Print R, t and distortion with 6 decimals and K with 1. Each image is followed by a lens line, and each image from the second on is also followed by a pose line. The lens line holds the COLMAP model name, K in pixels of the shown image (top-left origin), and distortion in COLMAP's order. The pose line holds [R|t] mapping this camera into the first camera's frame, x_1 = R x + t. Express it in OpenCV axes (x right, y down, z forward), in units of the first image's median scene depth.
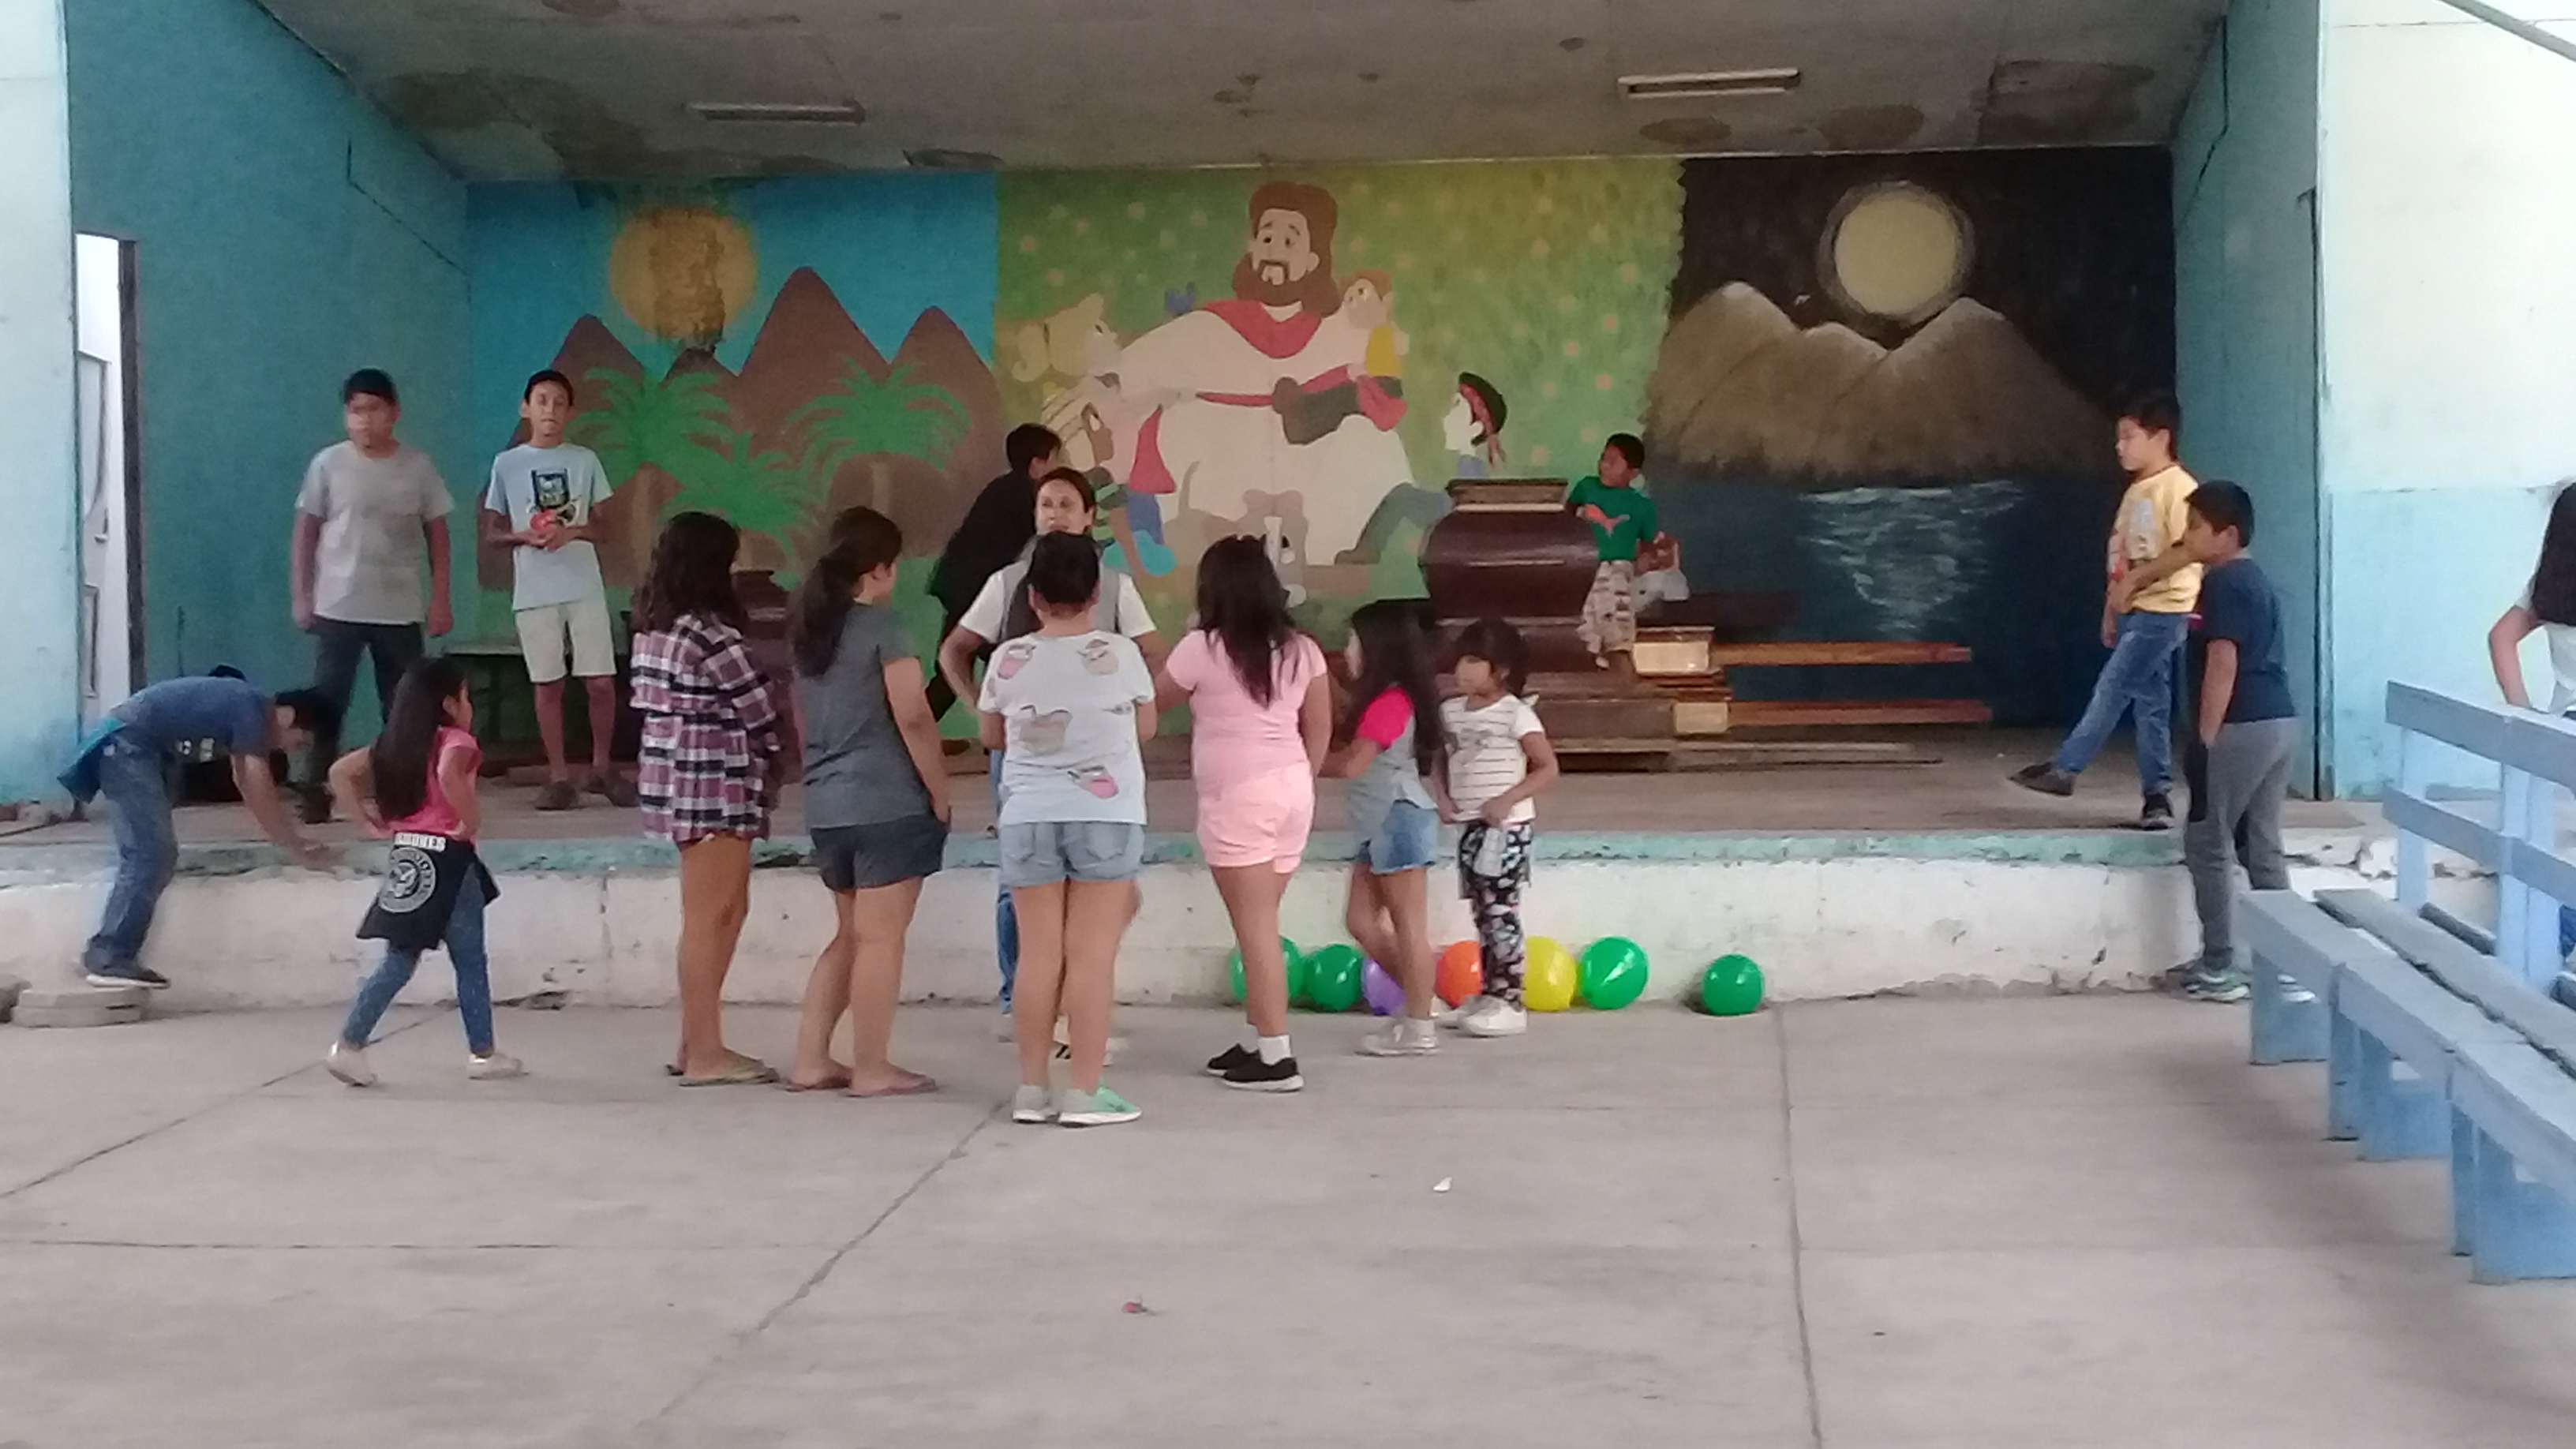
lens RADIAL K [[2350.6, 0, 1288.0], [0, 2350.6, 724.5], [0, 0, 1]] dist [-0.012689, -0.009130]
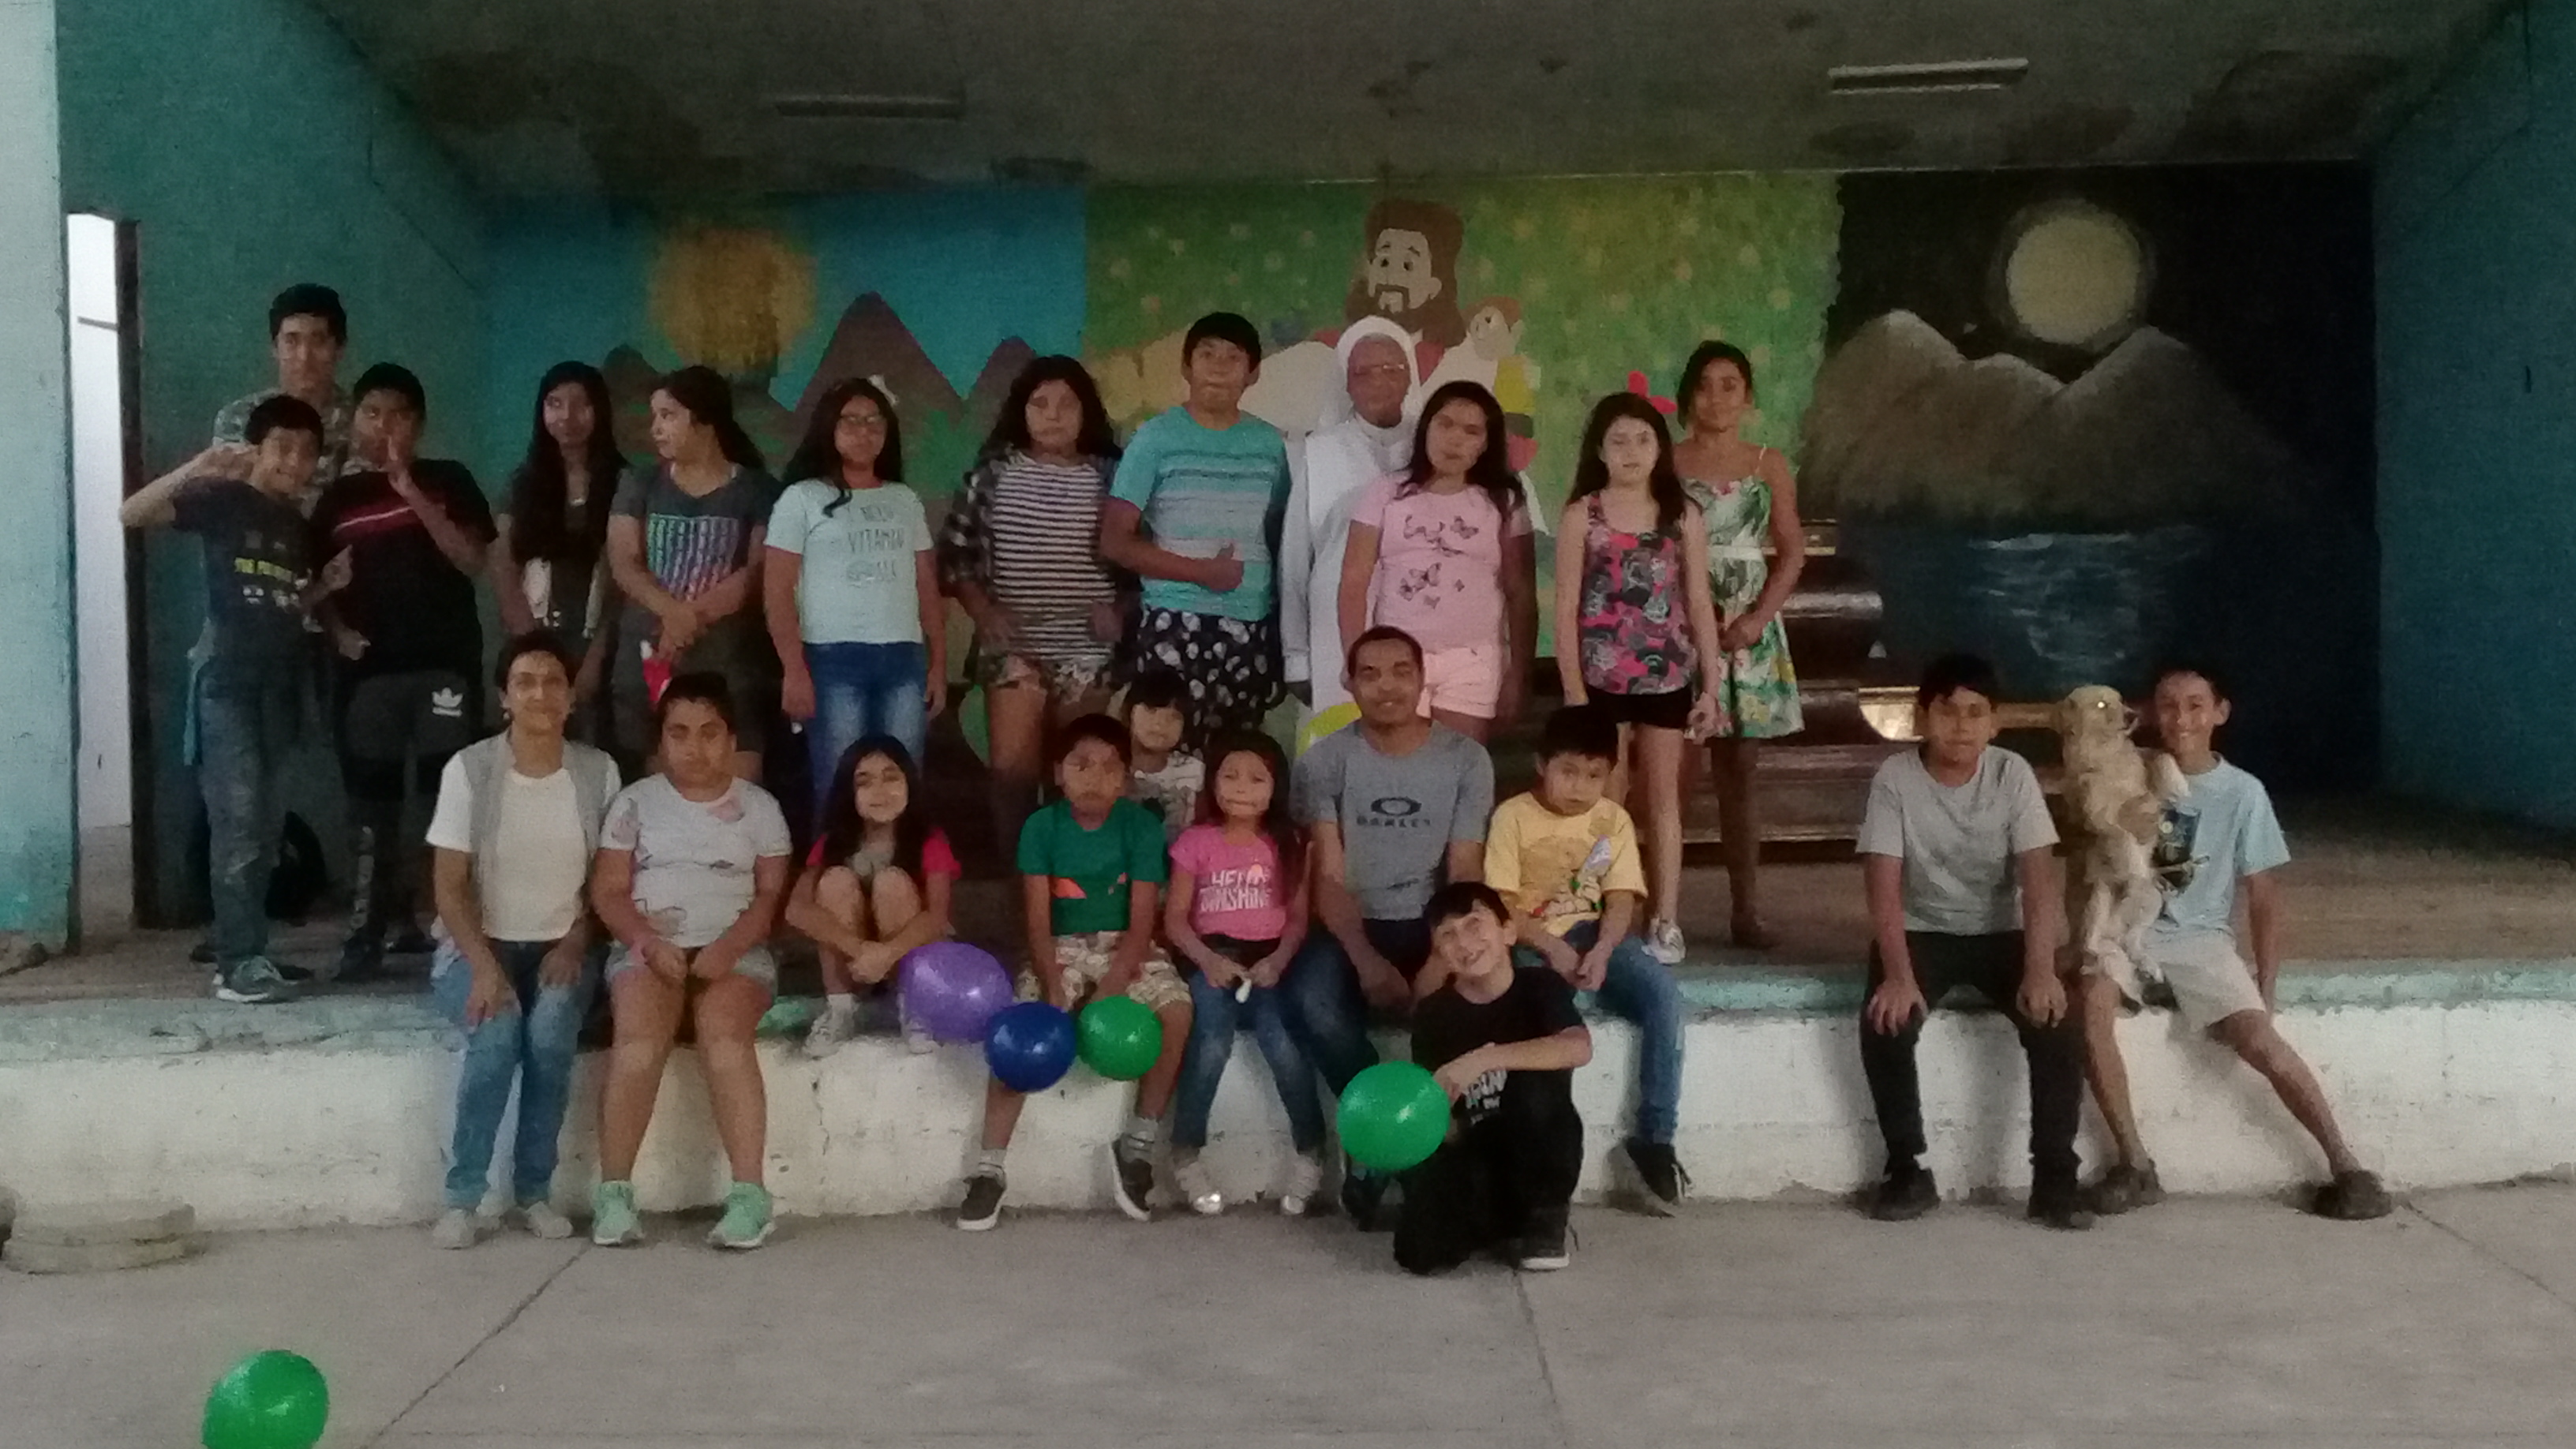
lens RADIAL K [[2263.5, 0, 1288.0], [0, 2263.5, 724.5], [0, 0, 1]] dist [0.000937, -0.007348]
pose [[0.999226, -0.006029, 0.038878, -0.081612], [0.006904, 0.999725, -0.022423, -0.008562], [-0.038732, 0.022674, 0.998992, 0.132686]]
